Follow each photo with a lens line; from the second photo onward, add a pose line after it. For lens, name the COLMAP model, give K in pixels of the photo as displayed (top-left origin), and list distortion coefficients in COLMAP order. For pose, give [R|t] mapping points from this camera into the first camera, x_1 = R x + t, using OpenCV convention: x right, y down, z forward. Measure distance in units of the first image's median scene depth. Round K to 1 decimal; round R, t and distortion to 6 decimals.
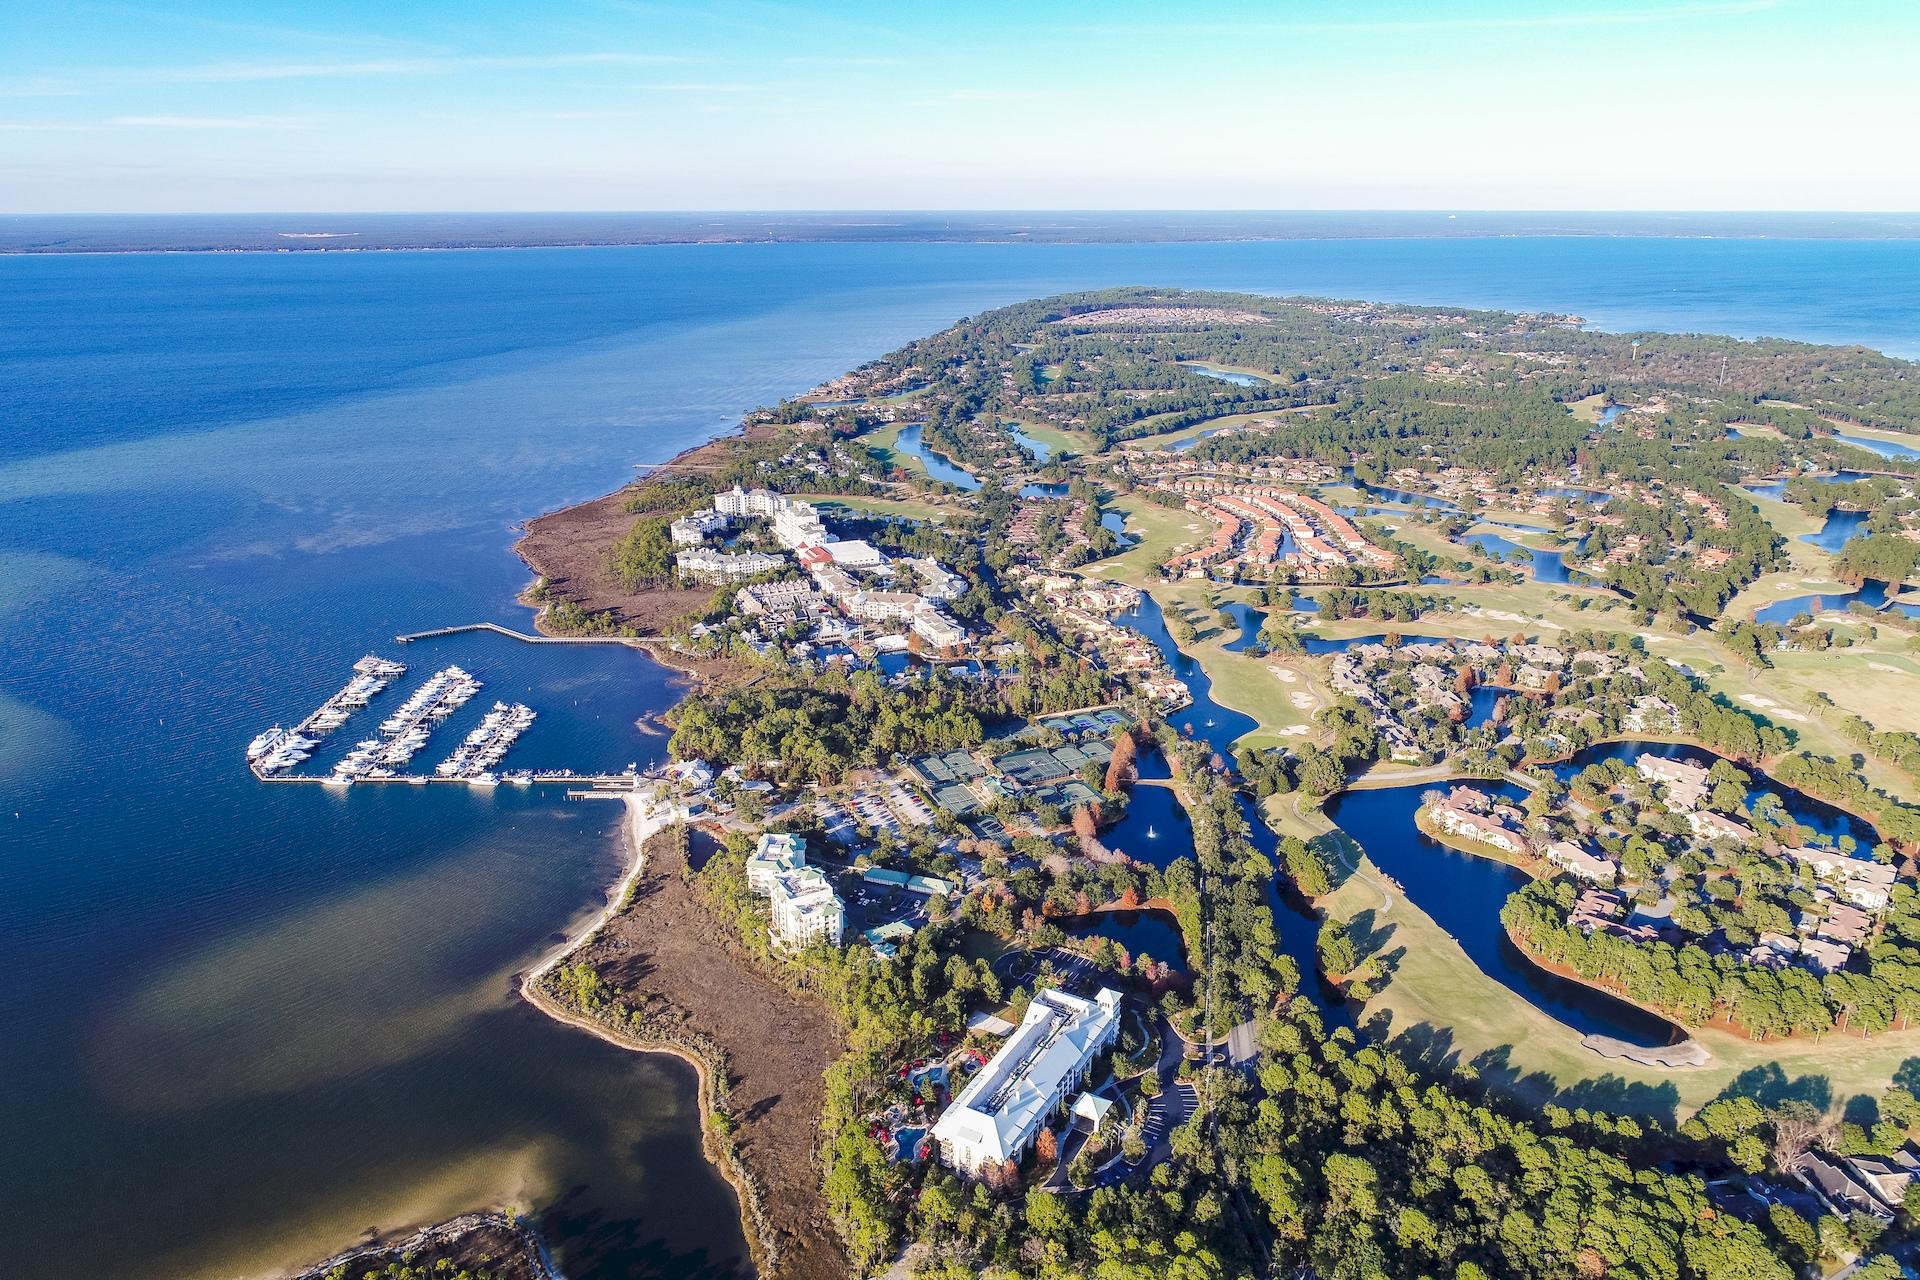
lens RADIAL K [[1285.9, 0, 962.6], [0, 1285.9, 634.8], [0, 0, 1]] dist [-0.009587, 0.007051]
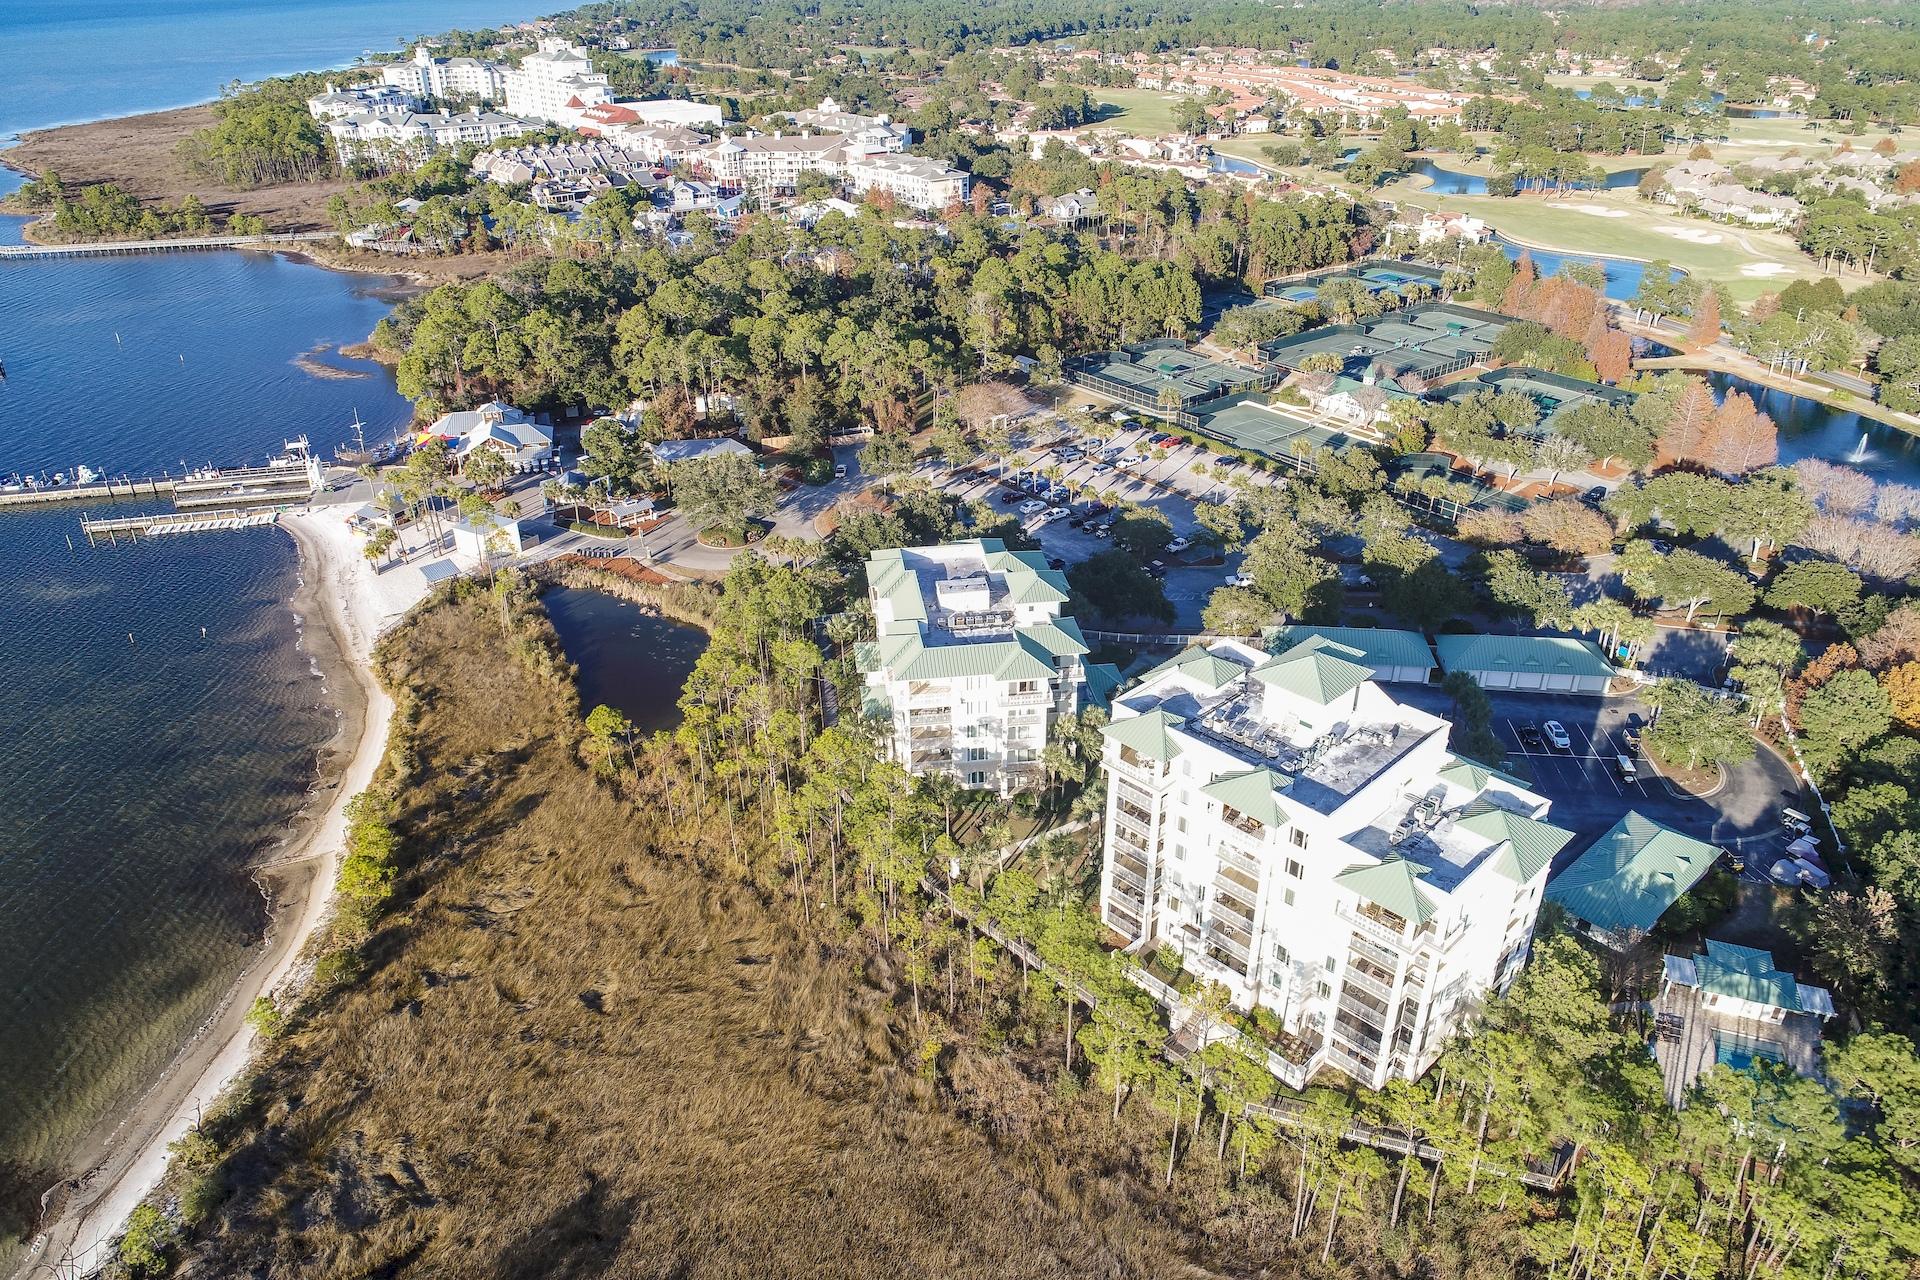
lens RADIAL K [[1285.9, 0, 954.0], [0, 1285.9, 647.1], [0, 0, 1]] dist [-0.009587, 0.007051]
pose [[0.971567, -0.117979, 0.205277, -0.174117], [0.081041, 0.980346, 0.179874, 0.114730], [-0.222464, -0.158124, 0.962033, 0.663469]]
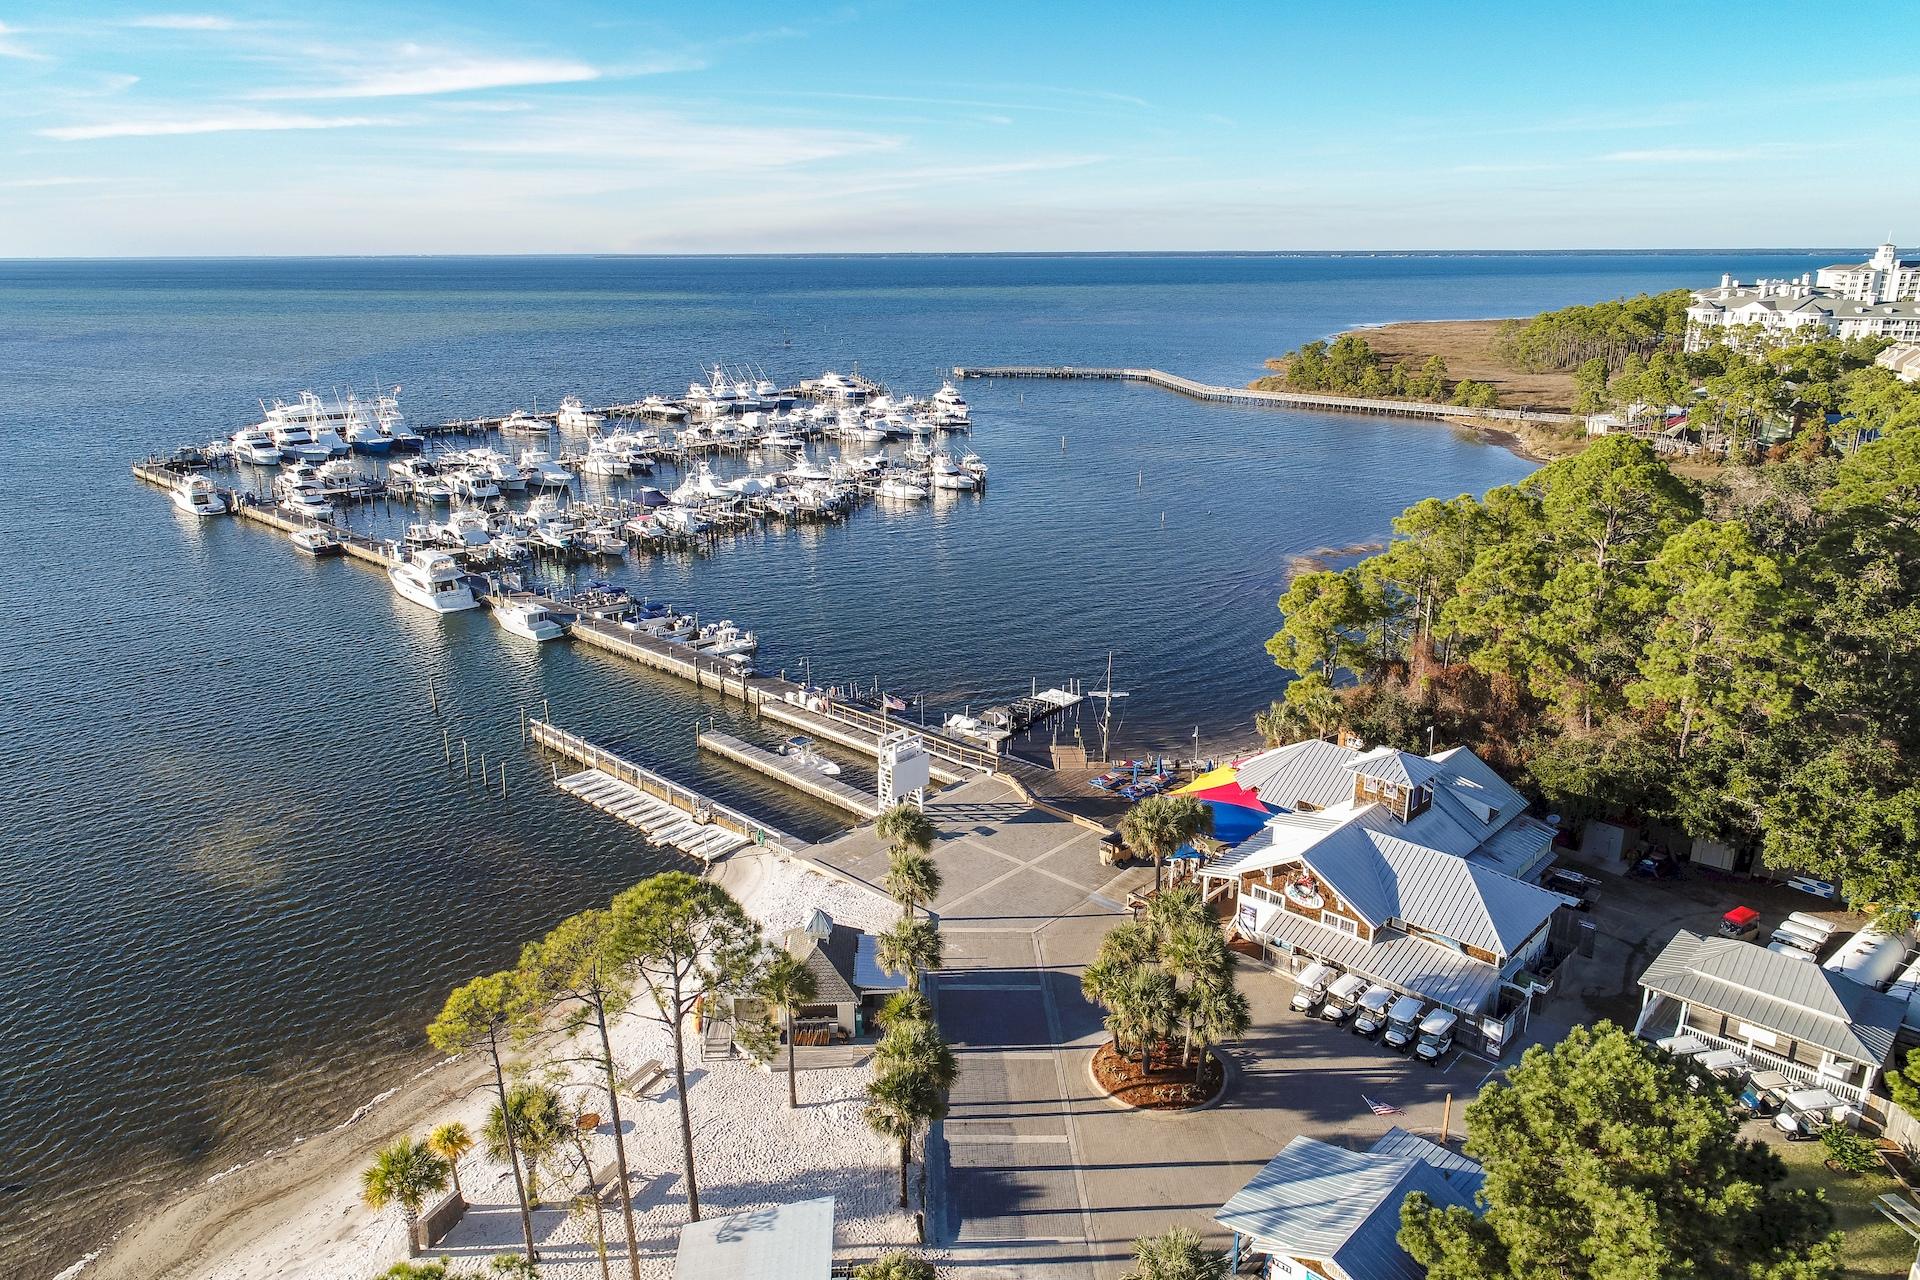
lens RADIAL K [[1285.9, 0, 945.5], [0, 1285.9, 620.0], [0, 0, 1]] dist [-0.009587, 0.007051]
pose [[0.718936, 0.185097, -0.669978, -0.173662], [-0.212782, 0.976223, 0.041375, 0.095097], [0.661706, 0.112813, 0.741227, 0.930628]]
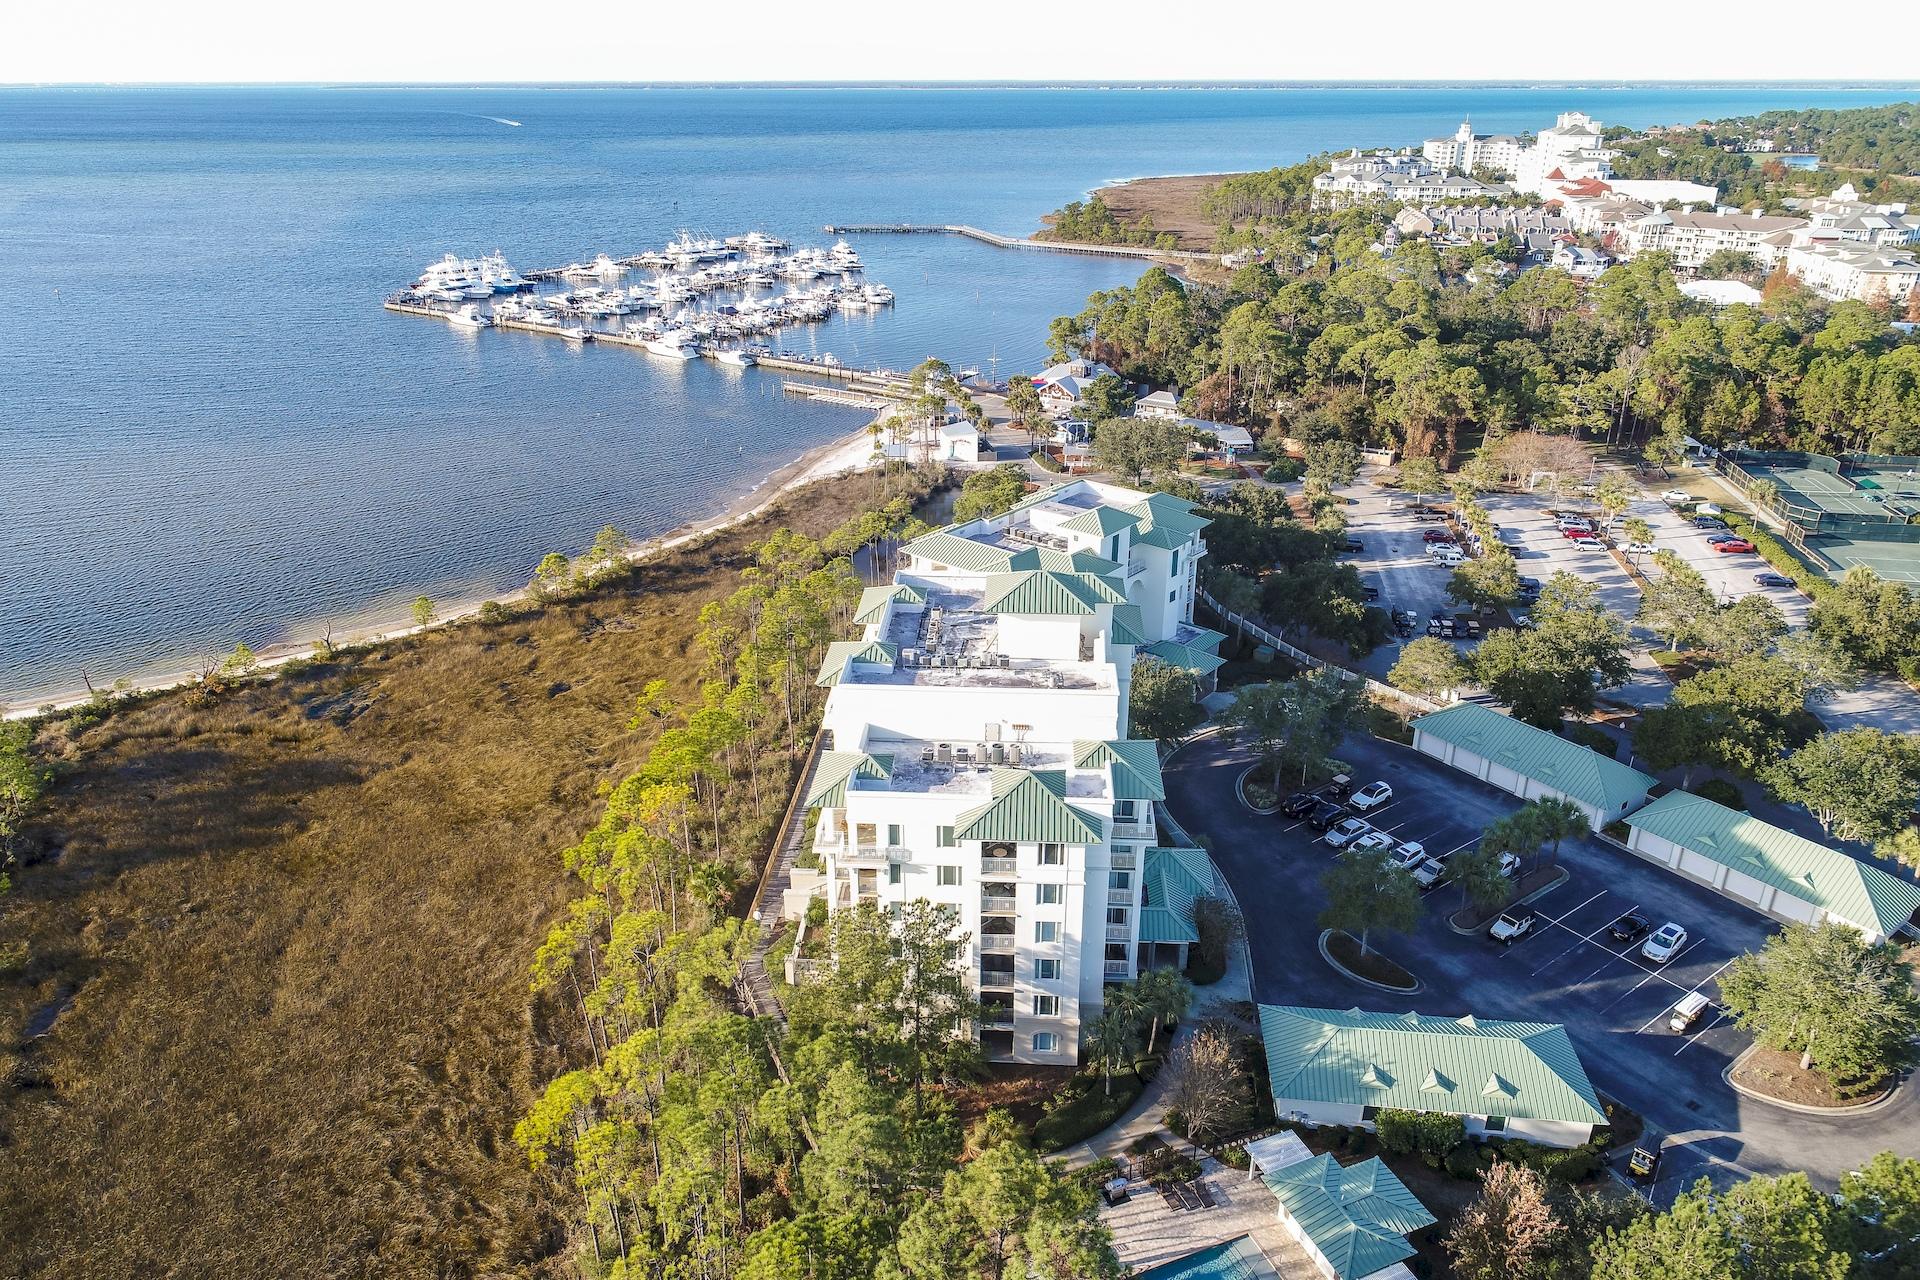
lens RADIAL K [[1285.9, 0, 950.3], [0, 1285.9, 627.8], [0, 0, 1]] dist [-0.009587, 0.007051]
pose [[0.828087, 0.217095, -0.516857, -0.029613], [-0.173506, 0.975954, 0.131944, 0.137479], [0.533073, -0.019583, 0.845843, 0.683635]]
